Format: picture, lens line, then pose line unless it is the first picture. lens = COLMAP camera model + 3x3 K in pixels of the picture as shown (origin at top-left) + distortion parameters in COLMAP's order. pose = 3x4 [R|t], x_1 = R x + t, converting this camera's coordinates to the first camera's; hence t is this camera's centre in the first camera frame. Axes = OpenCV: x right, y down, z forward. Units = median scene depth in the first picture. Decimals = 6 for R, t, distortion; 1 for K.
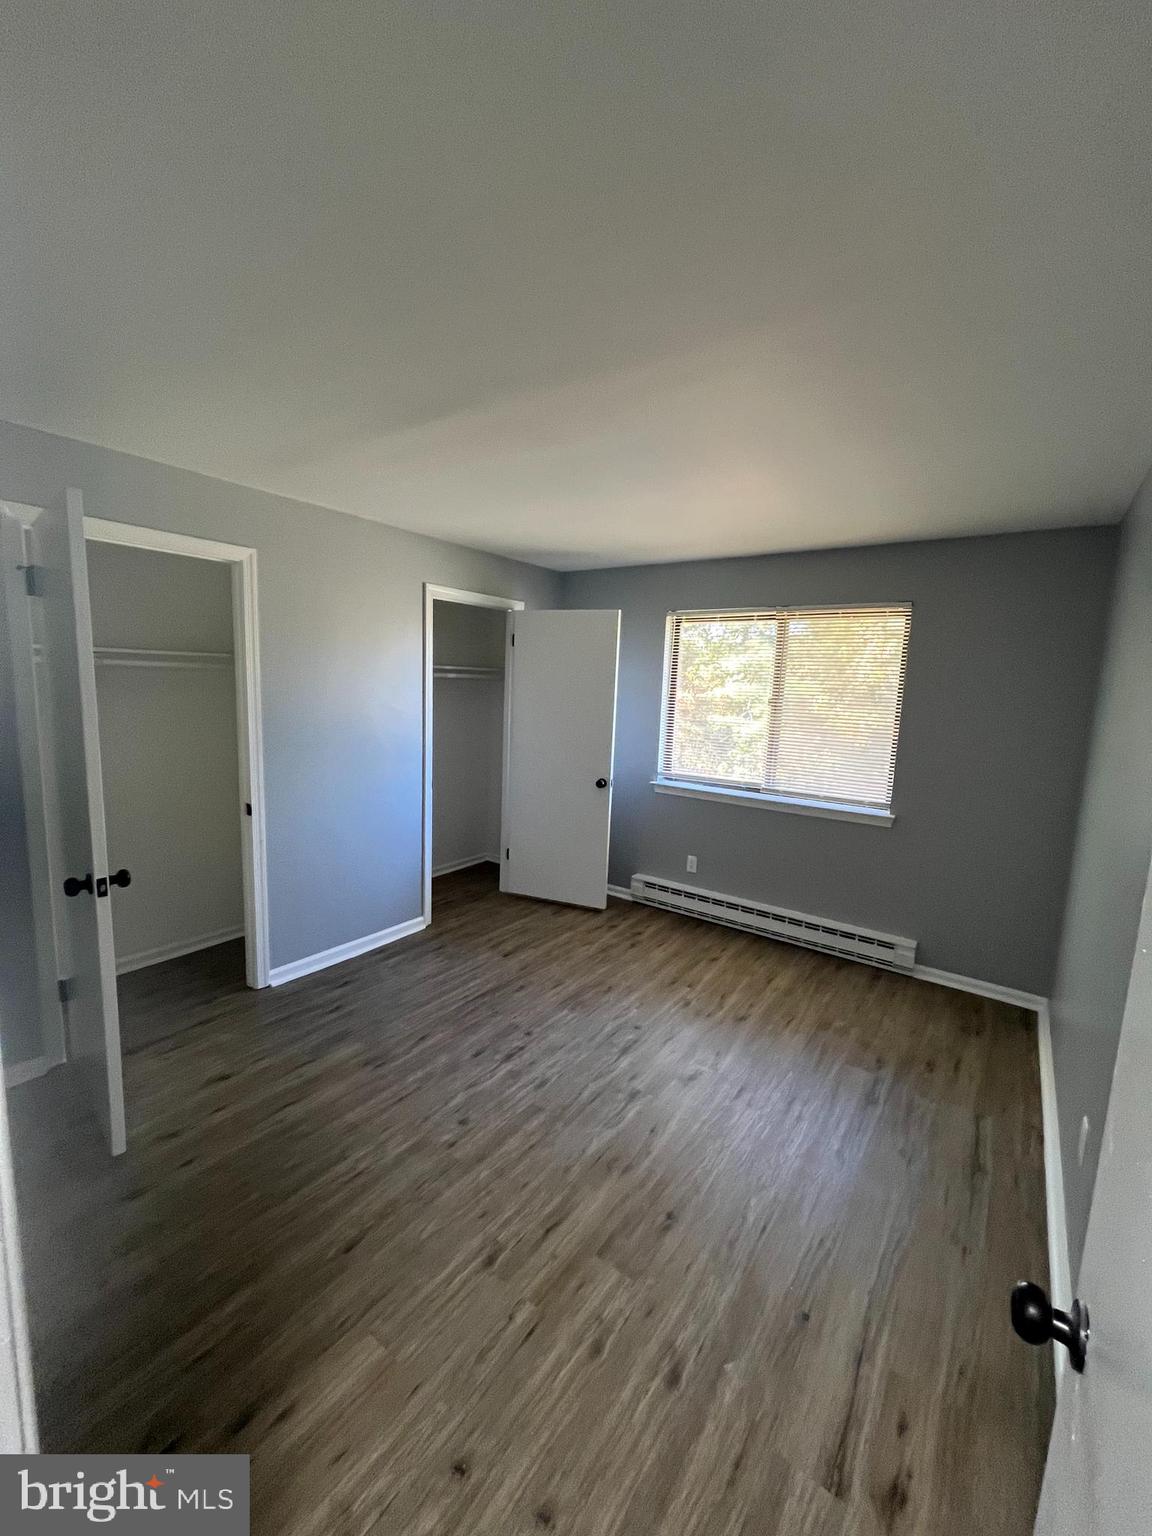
lens RADIAL K [[619.5, 0, 574.2], [0, 619.5, 766.3], [0, 0, 1]] dist [-0.002000, 0.000216]
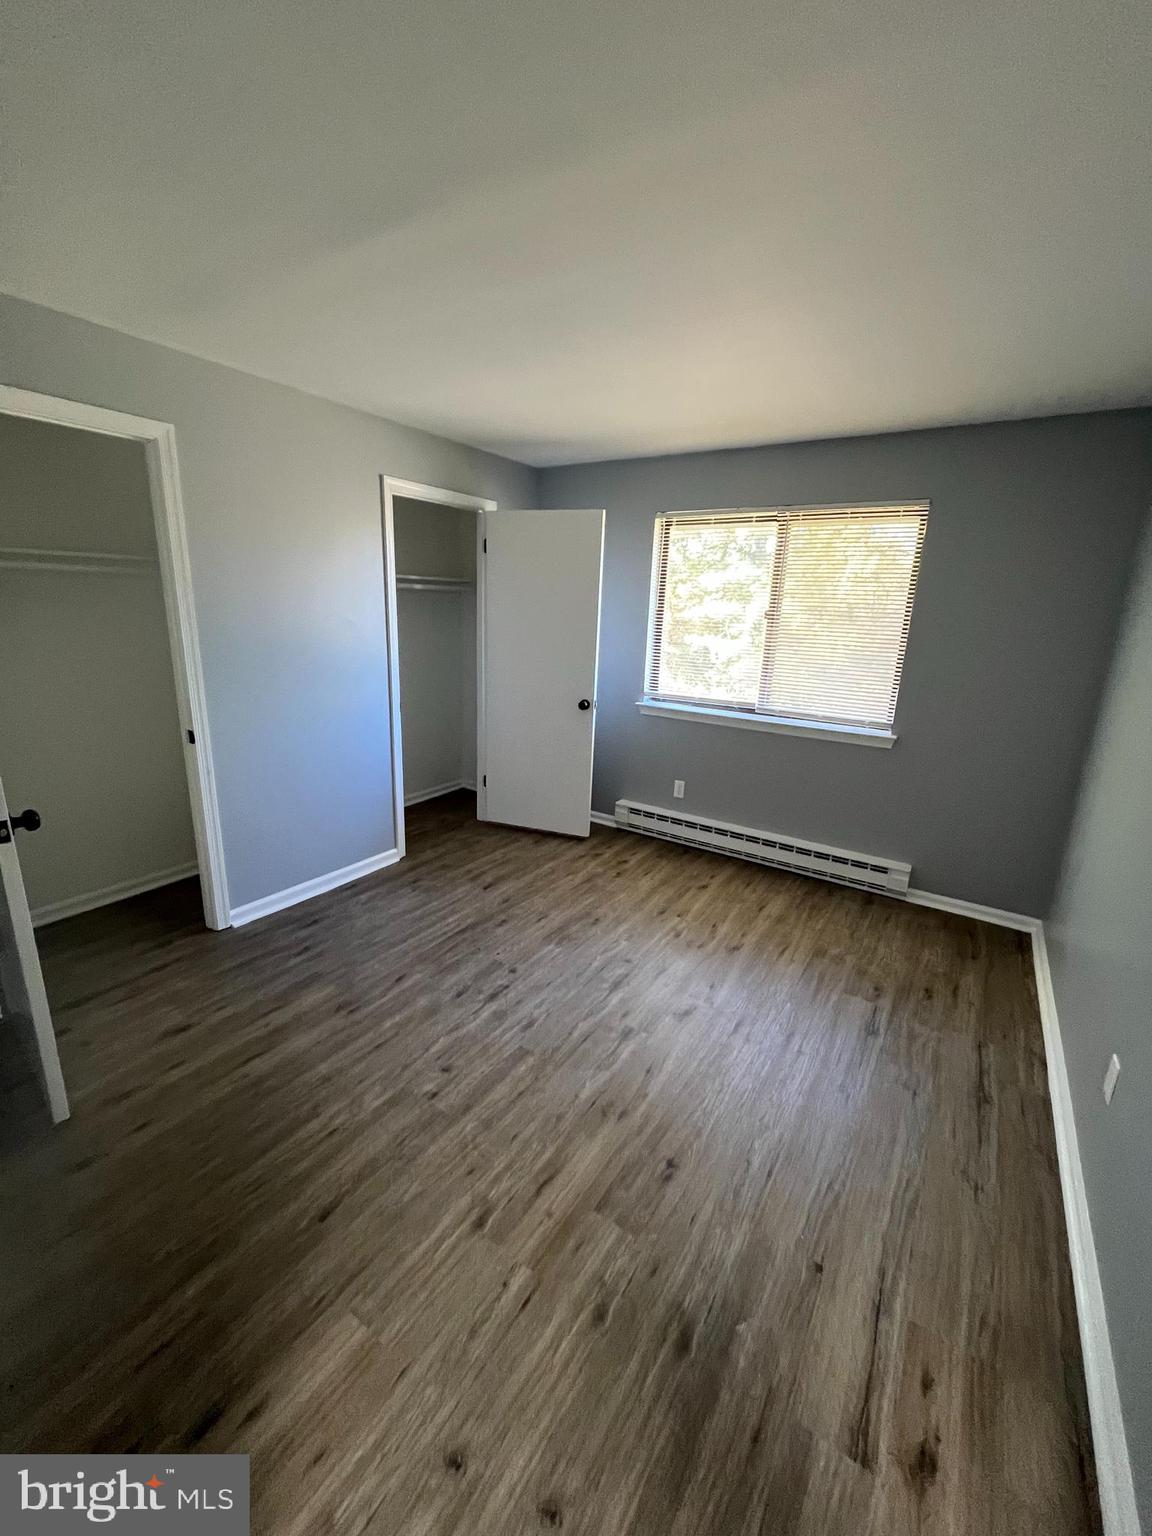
lens RADIAL K [[619.5, 0, 574.2], [0, 619.5, 766.3], [0, 0, 1]] dist [-0.002000, 0.000216]
pose [[0.999085, -0.012517, 0.040889, -0.016427], [0.007428, 0.992462, 0.122327, 0.008236], [-0.042112, -0.121911, 0.991647, 0.105971]]
